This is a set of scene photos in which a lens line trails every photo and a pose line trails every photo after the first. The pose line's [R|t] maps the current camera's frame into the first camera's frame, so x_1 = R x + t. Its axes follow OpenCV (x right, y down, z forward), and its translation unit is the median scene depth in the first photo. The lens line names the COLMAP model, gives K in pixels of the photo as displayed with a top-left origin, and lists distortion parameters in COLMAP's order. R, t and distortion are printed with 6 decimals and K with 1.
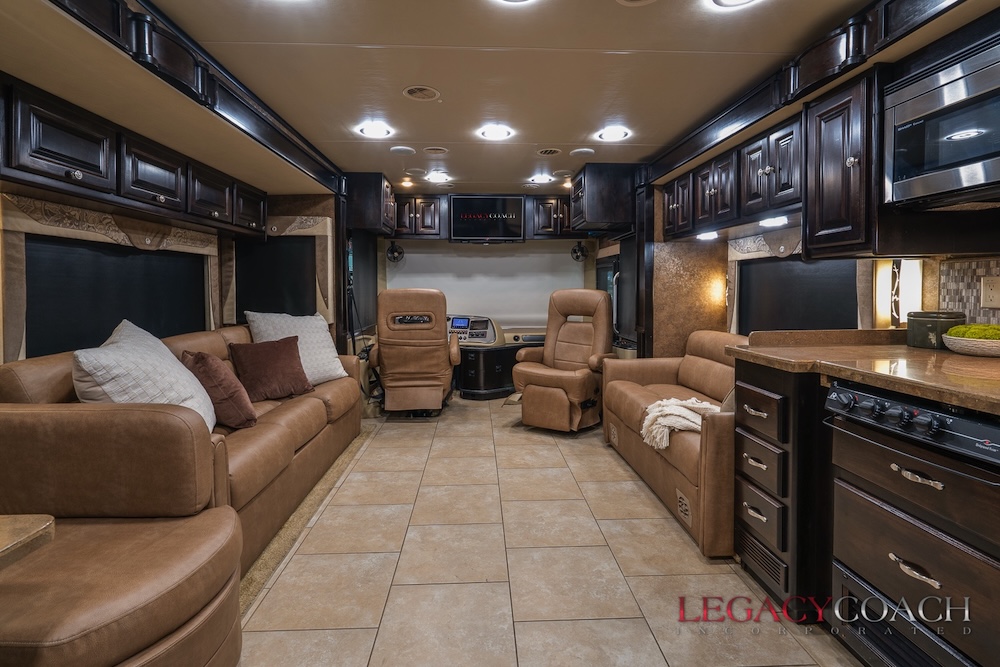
lens RADIAL K [[473.5, 0, 498.1], [0, 473.5, 298.5], [0, 0, 1]] dist [-0.036929, 0.001668]
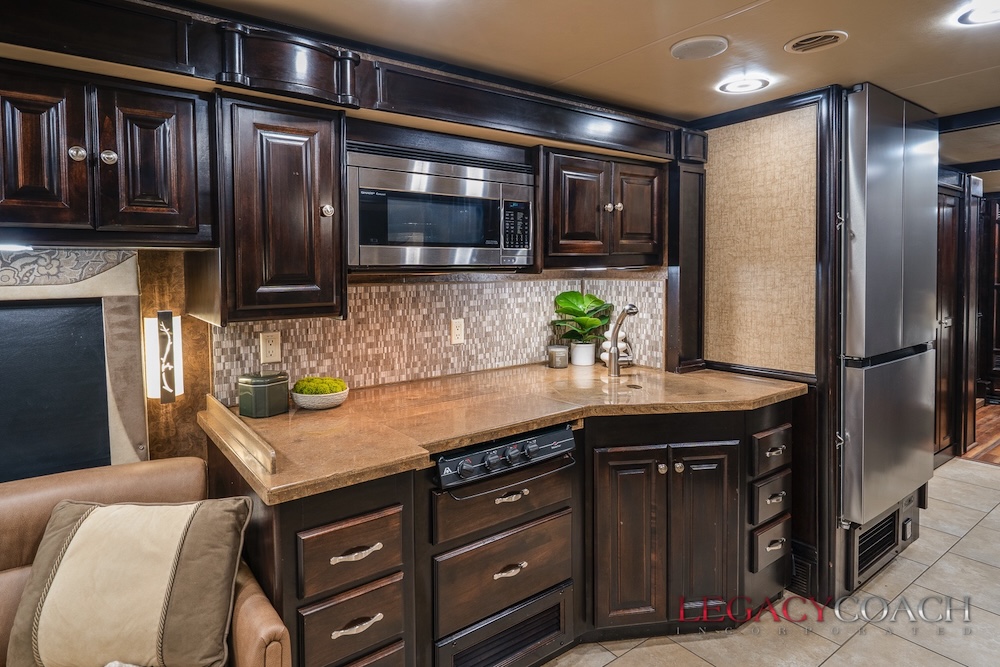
lens RADIAL K [[563.0, 0, 495.4], [0, 563.0, 288.6], [0, 0, 1]] dist [0.003966, 0.000752]
pose [[-0.559938, -0.009519, 0.828480, -0.212501], [0.031025, 0.998992, 0.032447, -0.142466], [-0.827953, 0.043872, -0.559078, 1.061265]]
